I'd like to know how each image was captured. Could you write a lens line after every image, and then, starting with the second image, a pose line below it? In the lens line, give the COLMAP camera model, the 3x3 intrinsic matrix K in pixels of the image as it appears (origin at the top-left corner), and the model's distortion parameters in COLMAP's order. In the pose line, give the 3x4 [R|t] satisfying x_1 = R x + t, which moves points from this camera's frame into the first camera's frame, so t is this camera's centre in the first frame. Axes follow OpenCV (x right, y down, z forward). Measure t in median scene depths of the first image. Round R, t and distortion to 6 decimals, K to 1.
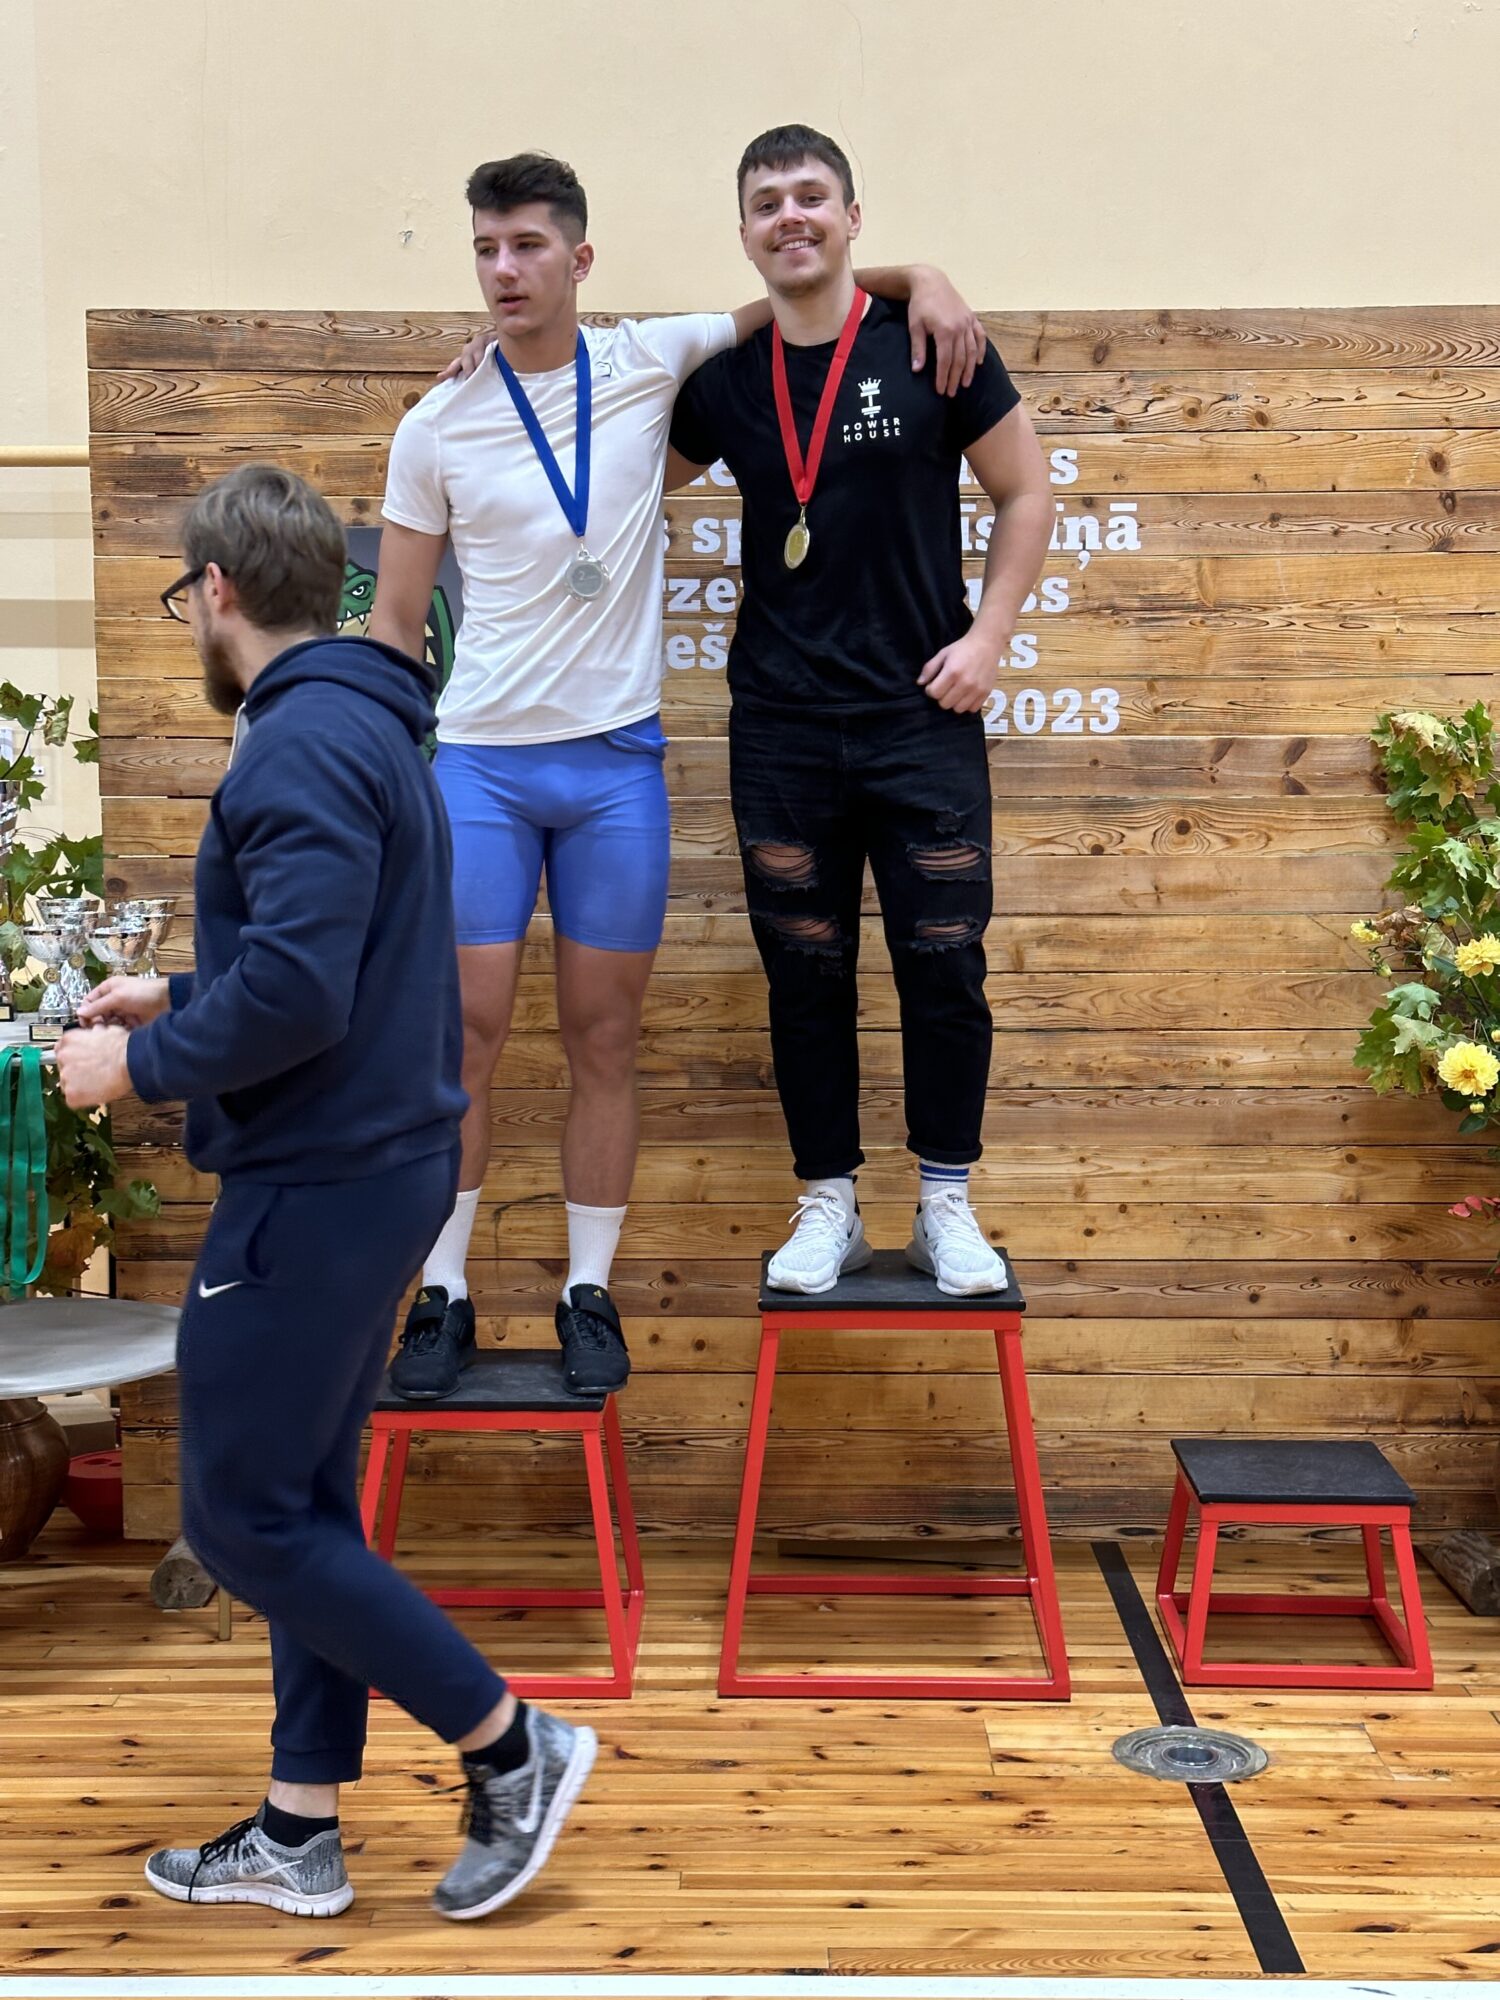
lens RADIAL K [[2758.5, 0, 716.9], [0, 2758.5, 1023.8], [0, 0, 1]] dist [0.105859, 0.000000]
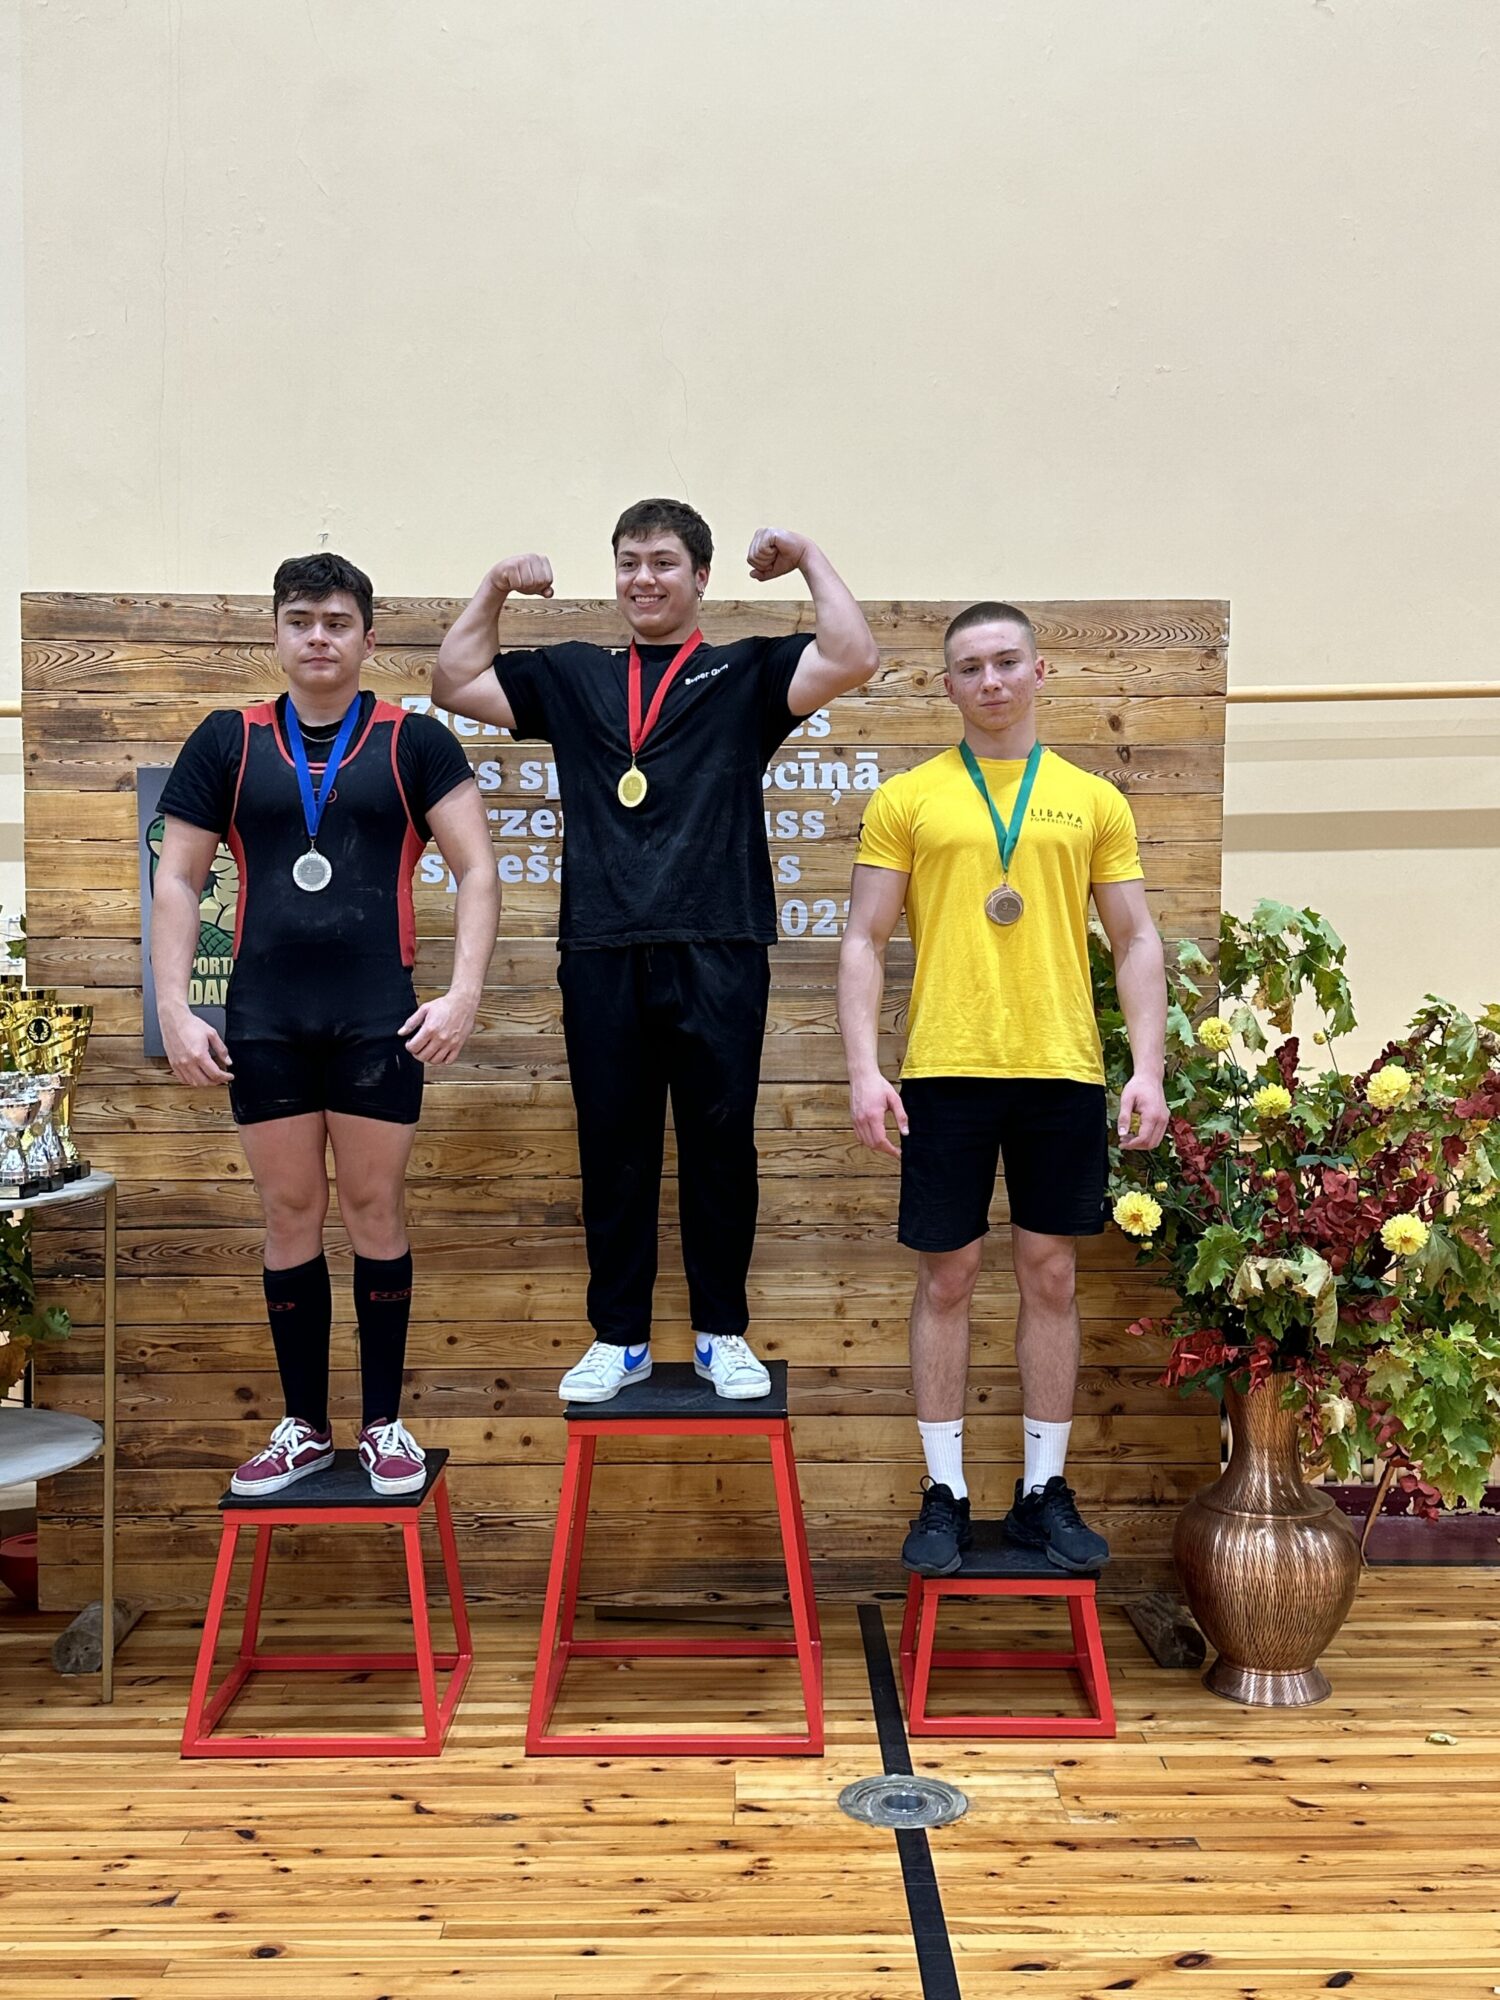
lens RADIAL K [[2130.8, 0, 763.9], [0, 2130.8, 989.1], [0, 0, 1]] dist [0.097646, 0.000000]
pose [[0.999584, 0.000736, 0.028828, 0.072137], [0.001308, 0.997490, -0.070793, -0.014032], [-0.028808, 0.070802, 0.997074, 0.055158]]
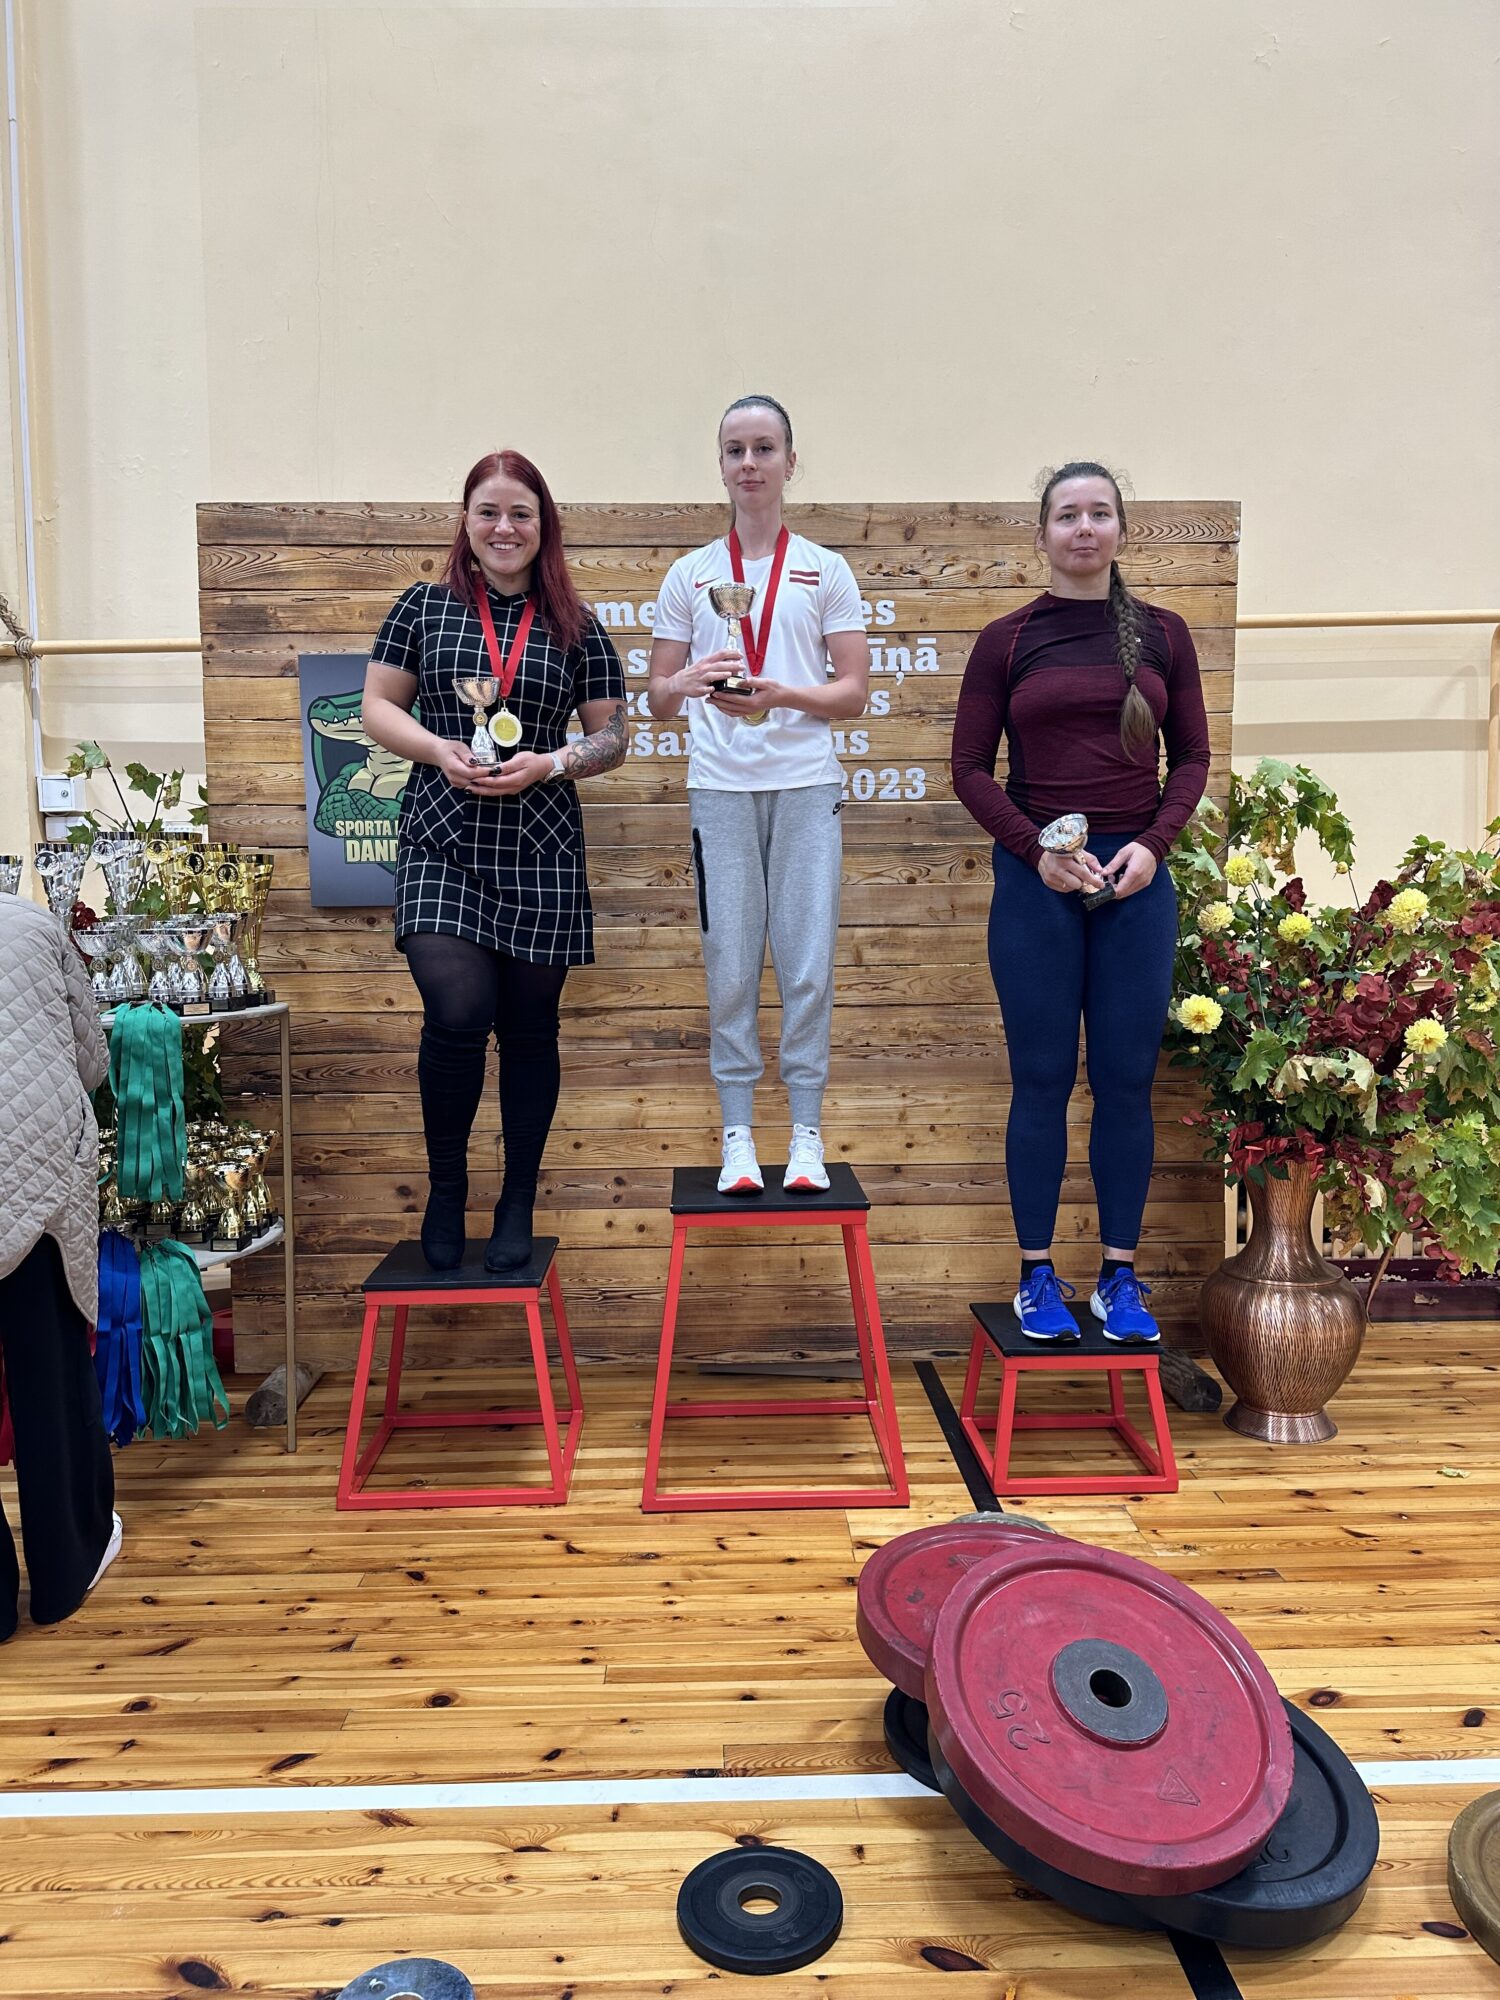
lens RADIAL K [[1377.4, 0, 739.5], [0, 1377.4, 1007.1], [0, 0, 1]] dist [0.079397, -0.076842]
pose [[0.999278, -0.011101, 0.036328, 0.020805], [0.012311, 0.999372, -0.033232, 0.026500], [-0.035936, 0.033656, 0.998787, 0.287212]]
